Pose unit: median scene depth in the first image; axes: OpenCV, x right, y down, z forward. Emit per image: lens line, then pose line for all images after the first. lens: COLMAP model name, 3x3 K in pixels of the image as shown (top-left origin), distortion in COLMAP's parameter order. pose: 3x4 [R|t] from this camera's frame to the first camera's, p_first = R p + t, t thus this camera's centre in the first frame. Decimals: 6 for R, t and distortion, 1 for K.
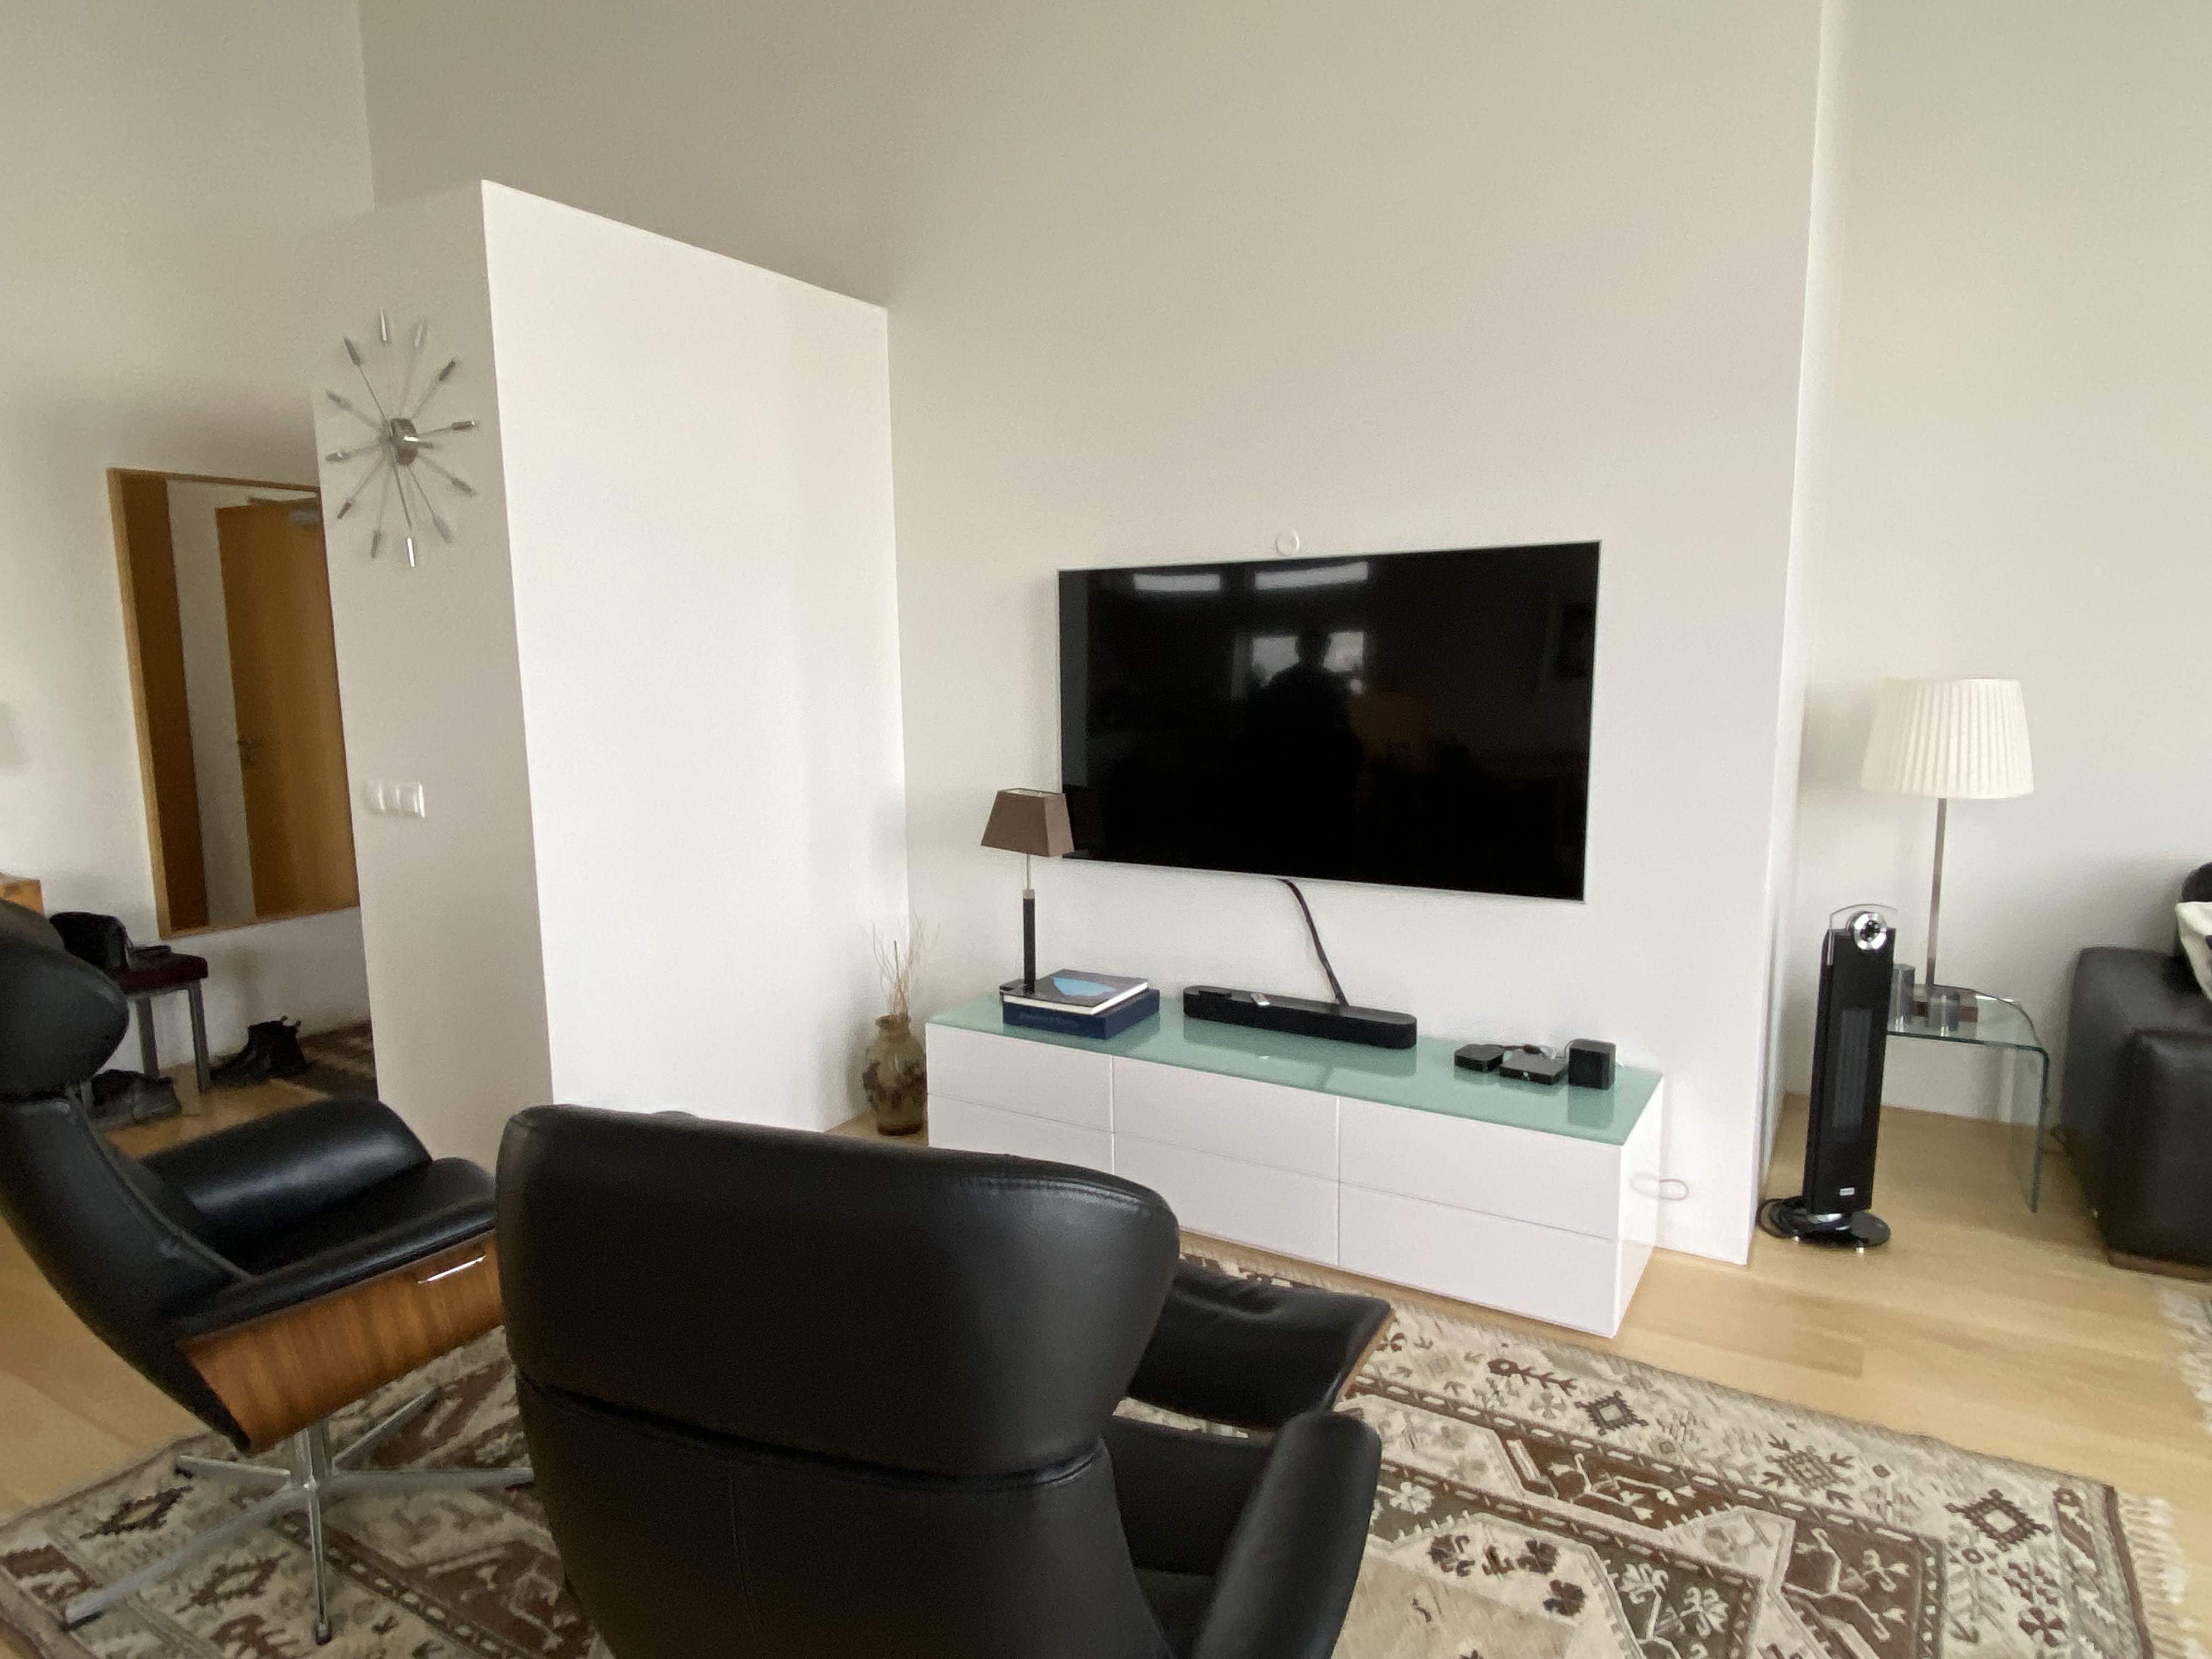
lens RADIAL K [[1313.4, 0, 1106.0], [0, 1313.4, 829.5], [0, 0, 1]] dist [0.002138, 0.001031]
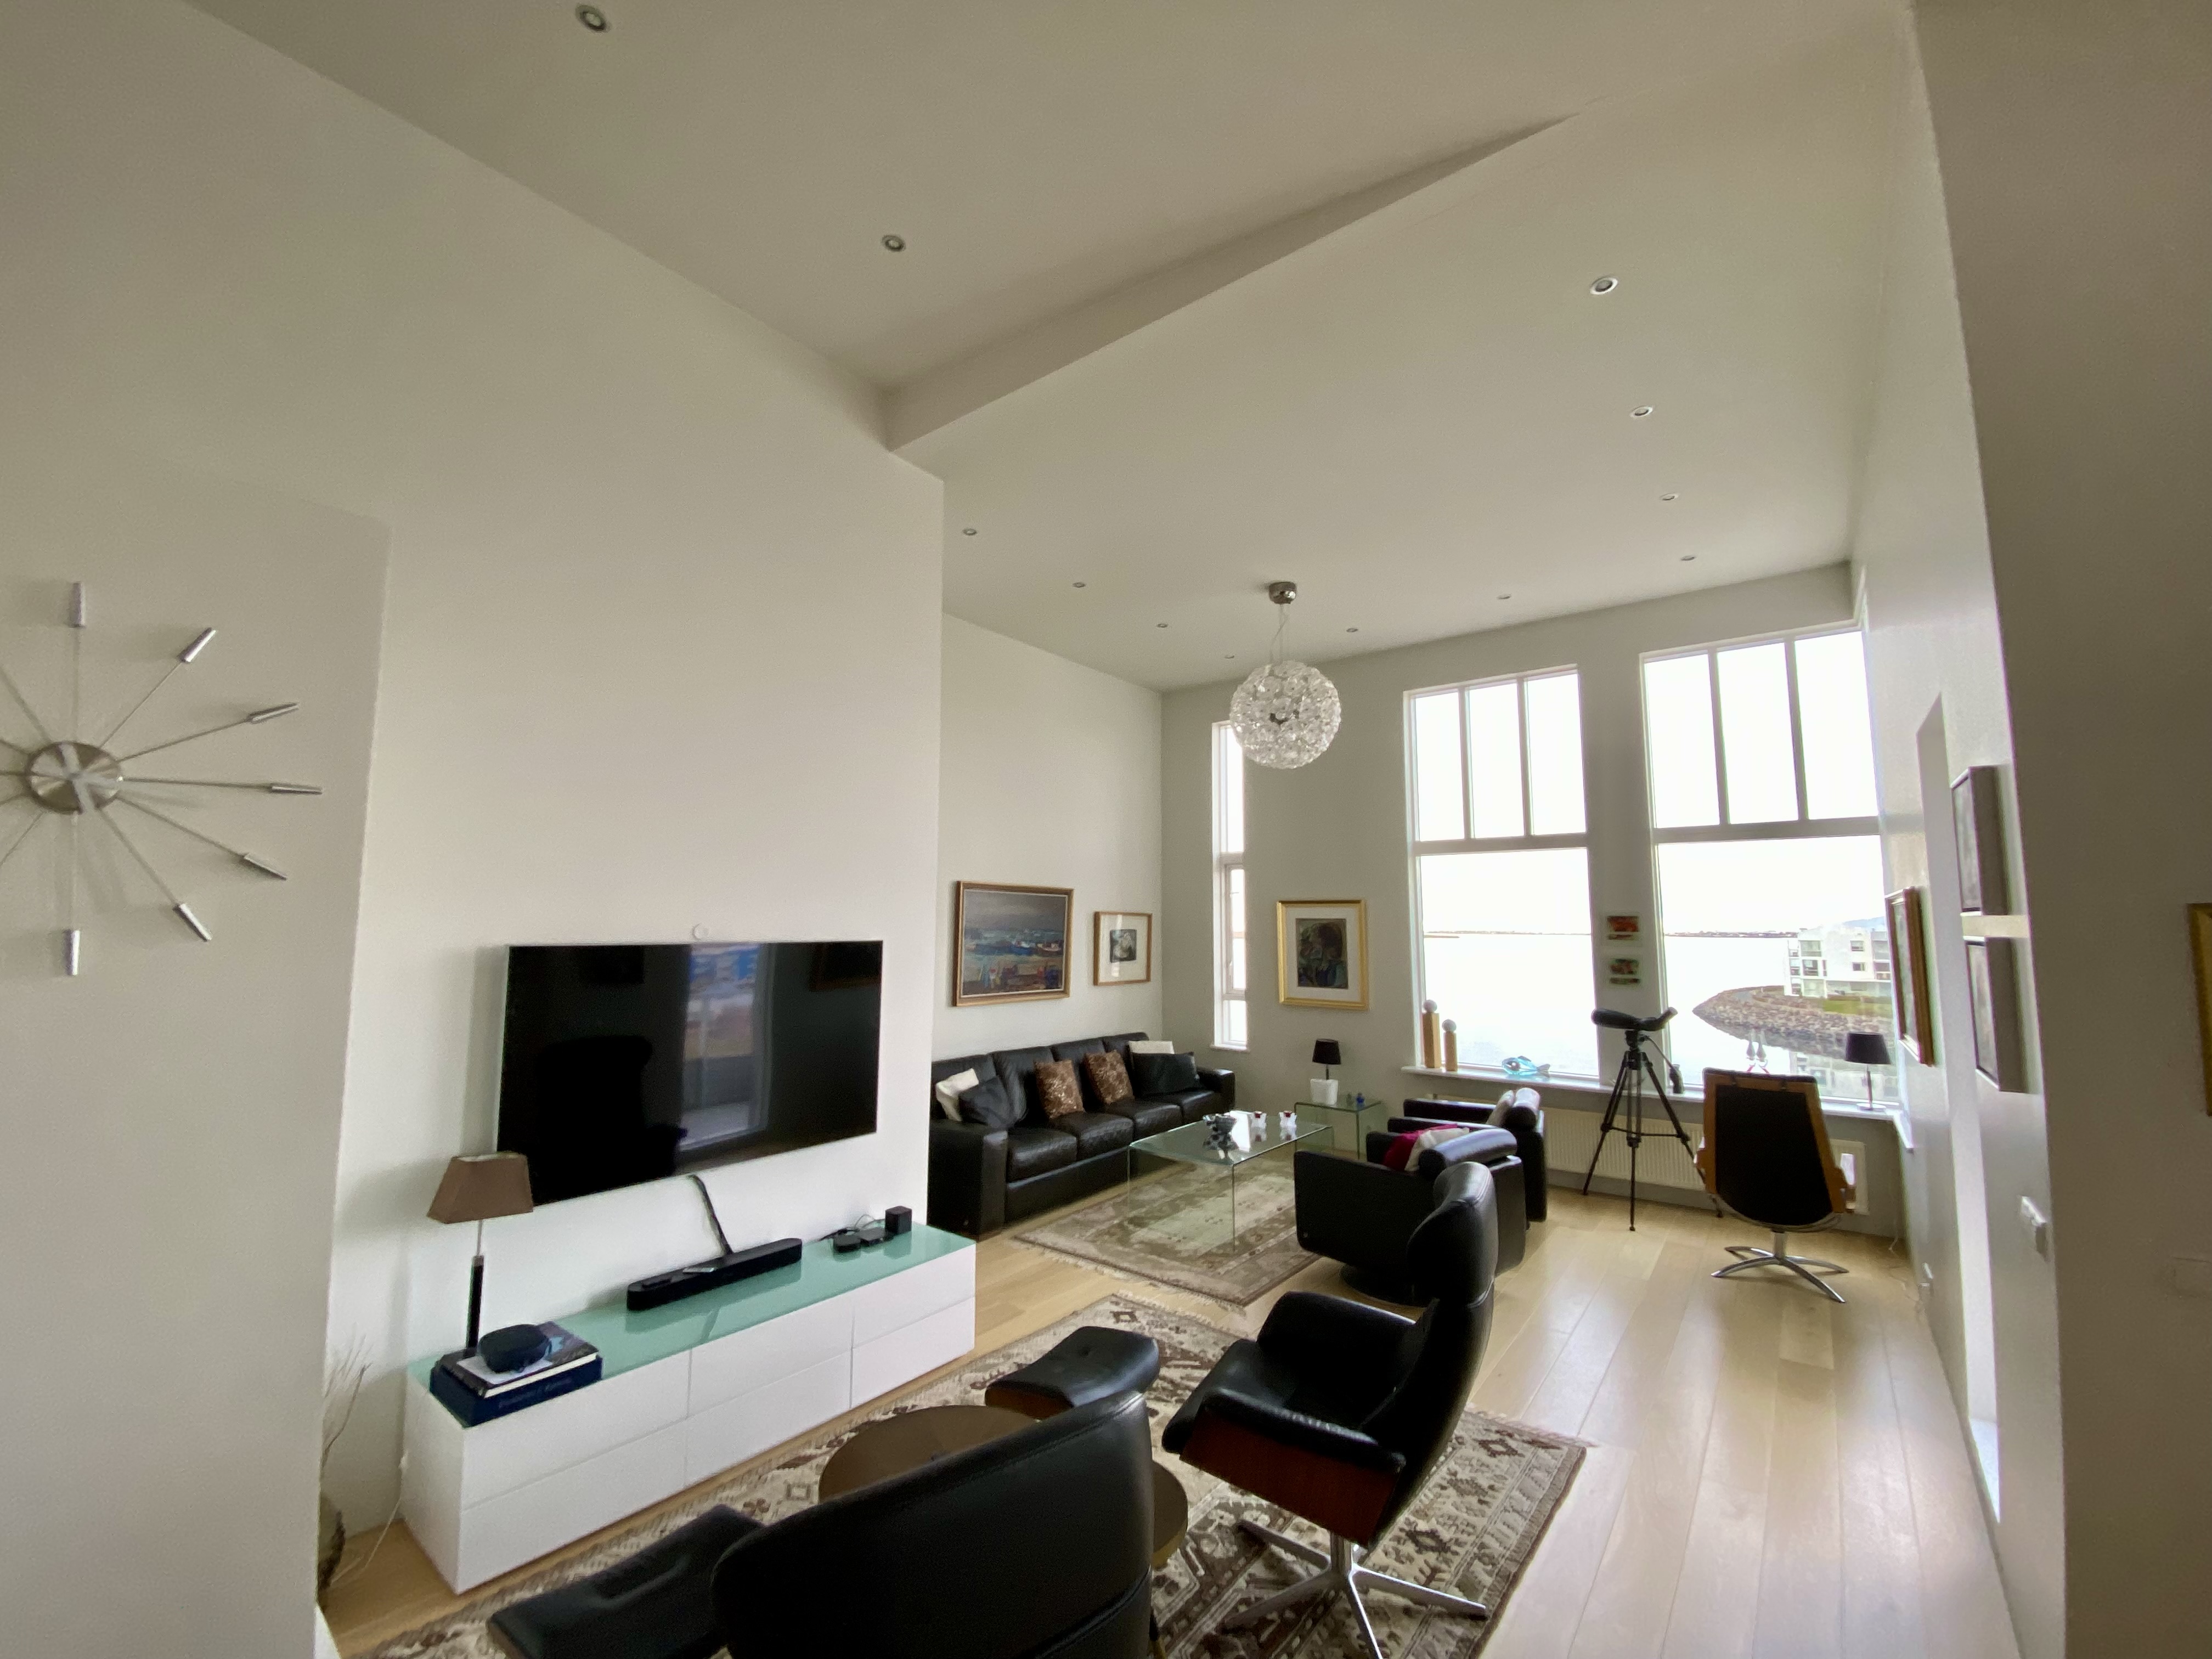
lens RADIAL K [[917.1, 0, 1106.0], [0, 917.1, 829.5], [0, 0, 1]] dist [-0.001326, -0.000060]
pose [[0.126256, 0.117762, 0.984983, -0.807387], [0.132328, 0.982056, -0.134374, -0.131752], [-0.983132, 0.147306, 0.108407, 0.424186]]
